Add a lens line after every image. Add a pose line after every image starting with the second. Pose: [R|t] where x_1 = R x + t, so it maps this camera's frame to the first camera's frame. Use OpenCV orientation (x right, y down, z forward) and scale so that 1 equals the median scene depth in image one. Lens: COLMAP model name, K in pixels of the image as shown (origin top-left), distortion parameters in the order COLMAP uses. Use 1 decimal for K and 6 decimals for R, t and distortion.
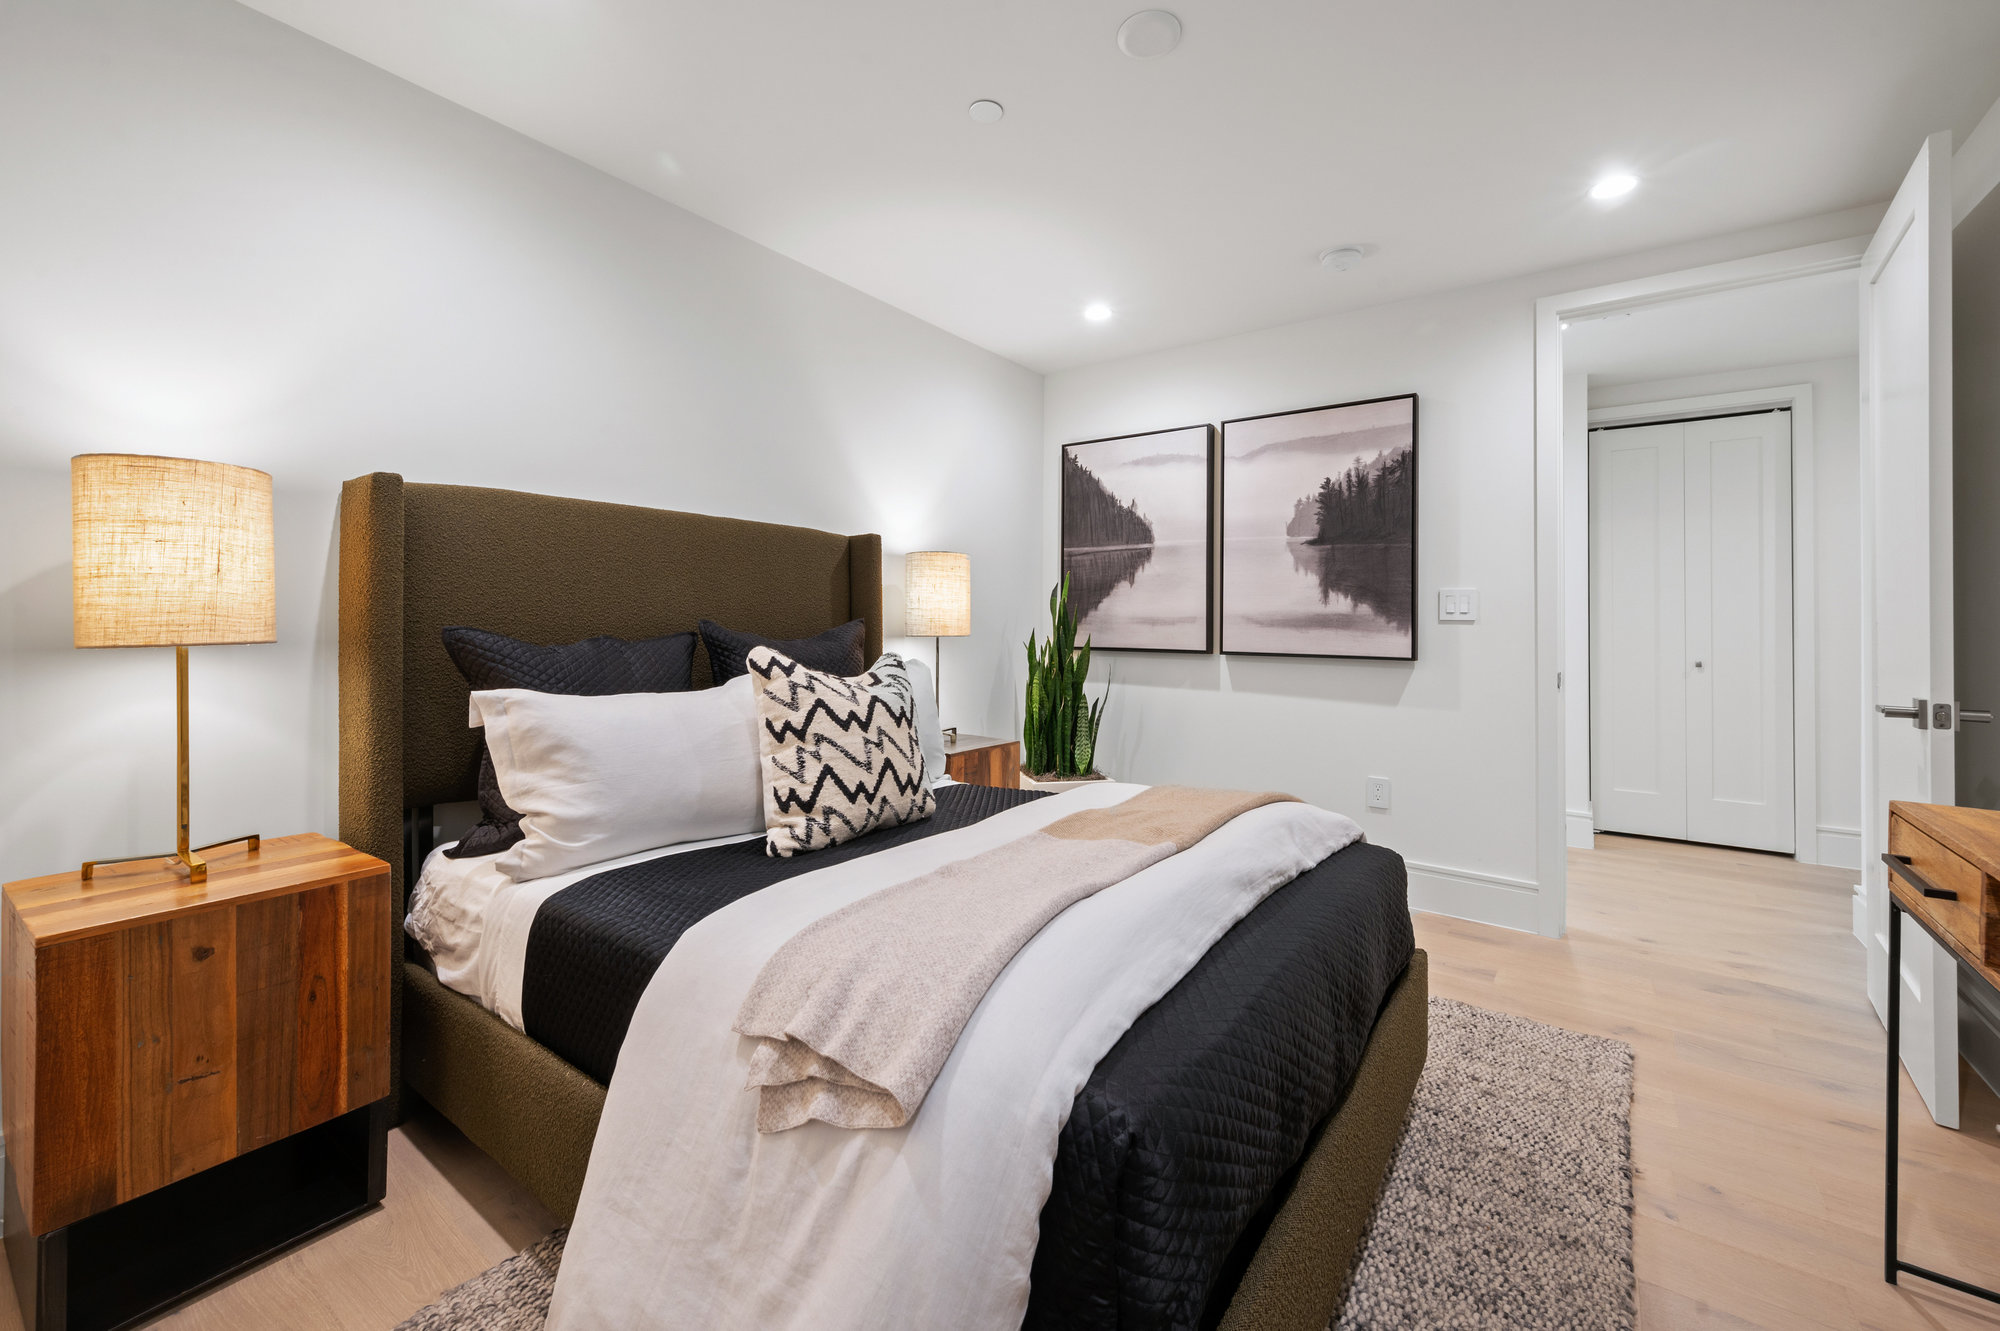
lens RADIAL K [[800.1, 0, 1005.2], [0, 800.1, 632.3], [0, 0, 1]] dist [-0.001357, -0.000095]
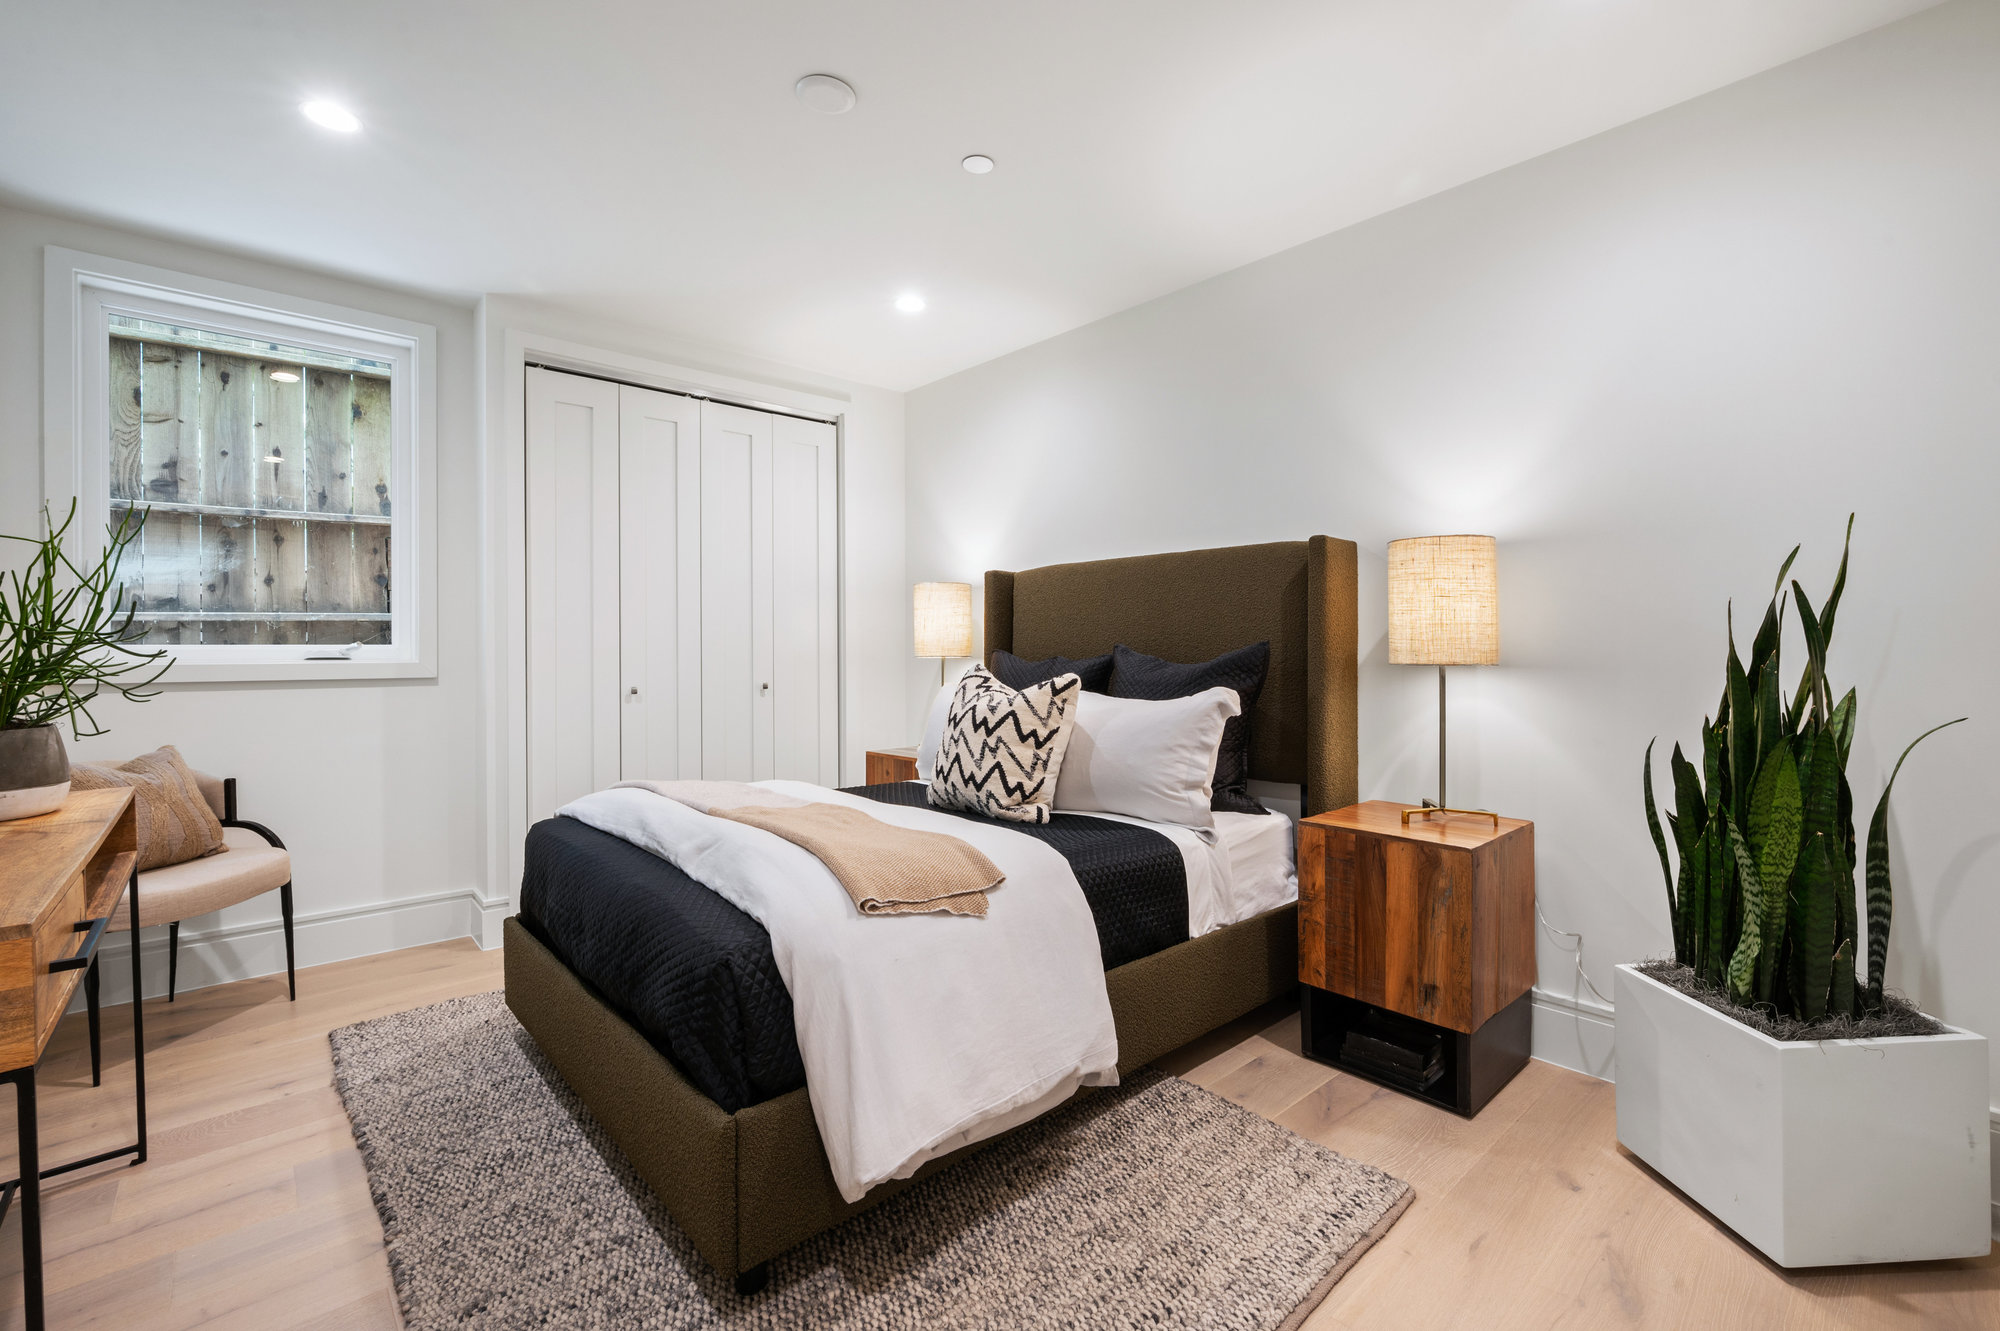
lens RADIAL K [[808.1, 0, 1000.0], [0, 808.1, 665.5], [0, 0, 1]] dist [0.000875, 0.000244]
pose [[-0.180312, 0.021358, -0.983377, 1.335658], [-0.012363, 0.999636, 0.023978, -0.024528], [0.983532, 0.016481, -0.179983, 1.557932]]
